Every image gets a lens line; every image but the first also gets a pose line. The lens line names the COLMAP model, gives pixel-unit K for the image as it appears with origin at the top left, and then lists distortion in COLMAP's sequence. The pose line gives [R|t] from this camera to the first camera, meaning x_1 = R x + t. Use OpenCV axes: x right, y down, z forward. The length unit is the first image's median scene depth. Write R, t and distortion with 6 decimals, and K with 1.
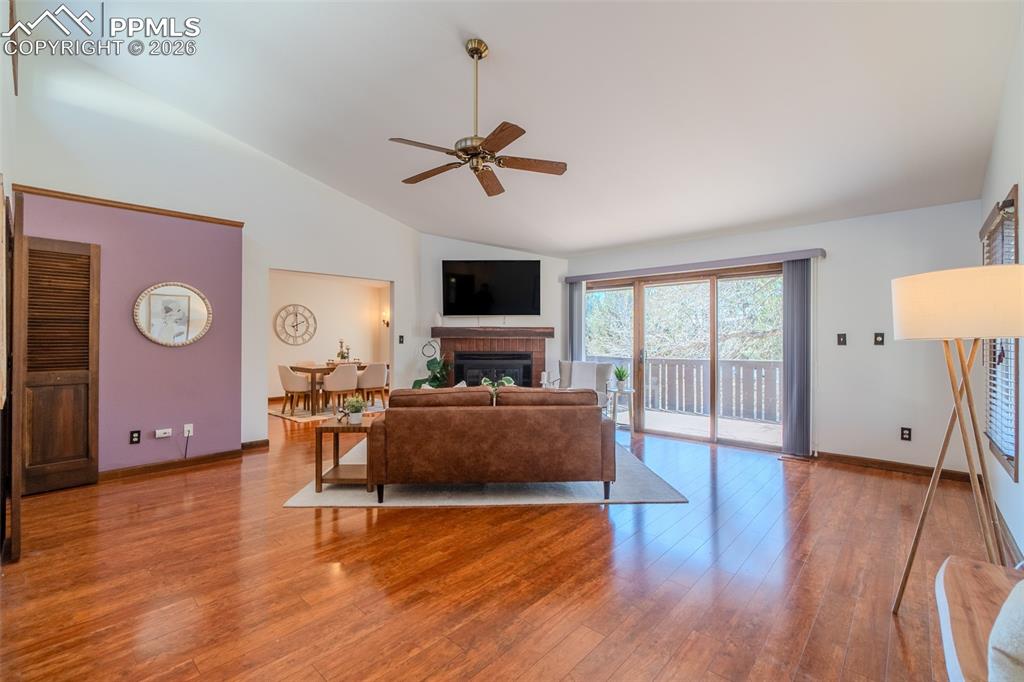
lens RADIAL K [[436.8, 0, 503.1], [0, 436.8, 338.4], [0, 0, 1]] dist [-0.002966, -0.000018]
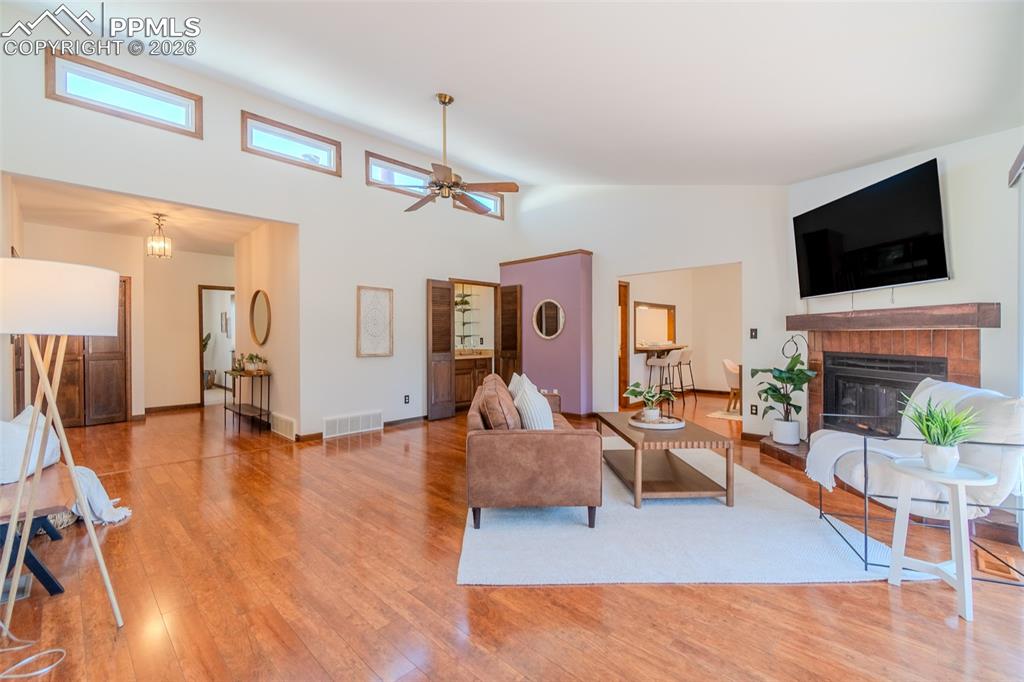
lens RADIAL K [[436.8, 0, 503.1], [0, 436.8, 338.4], [0, 0, 1]] dist [-0.002966, -0.000018]
pose [[-0.018715, 0.005122, -0.999812, 0.549499], [0.009694, 0.999941, 0.004941, 0.002962], [0.999778, -0.009599, -0.018763, 0.555036]]
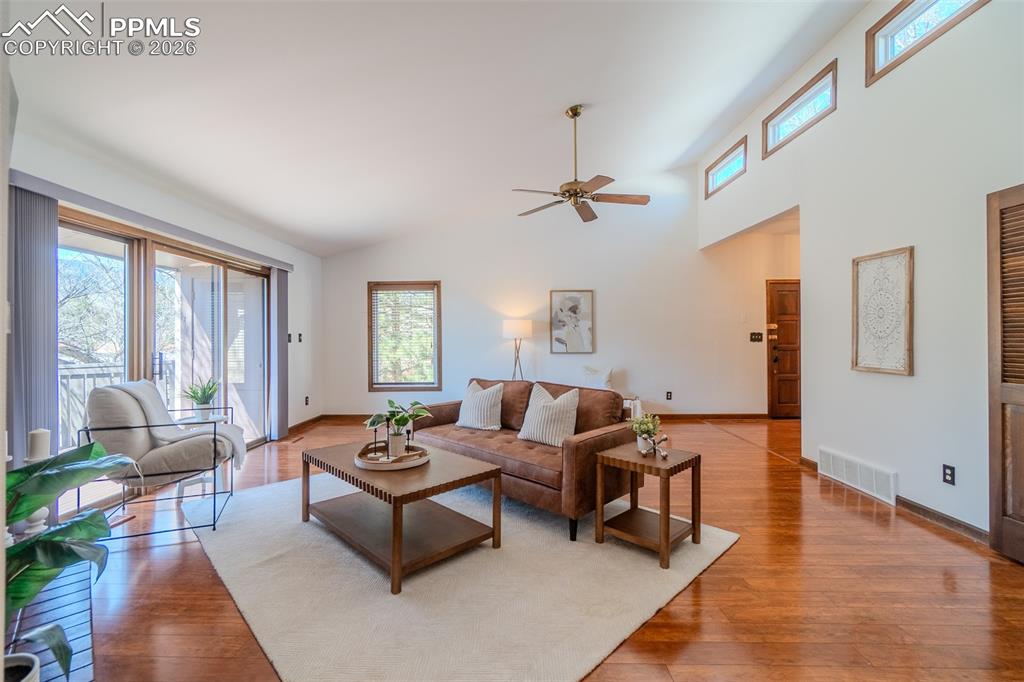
lens RADIAL K [[439.7, 0, 506.5], [0, 439.7, 338.5], [0, 0, 1]] dist [-0.001996, 0.000347]
pose [[-0.681311, 0.001594, 0.731992, -0.420774], [-0.001891, 0.999990, -0.003937, 0.004080], [-0.731991, -0.004066, -0.681302, 0.956333]]
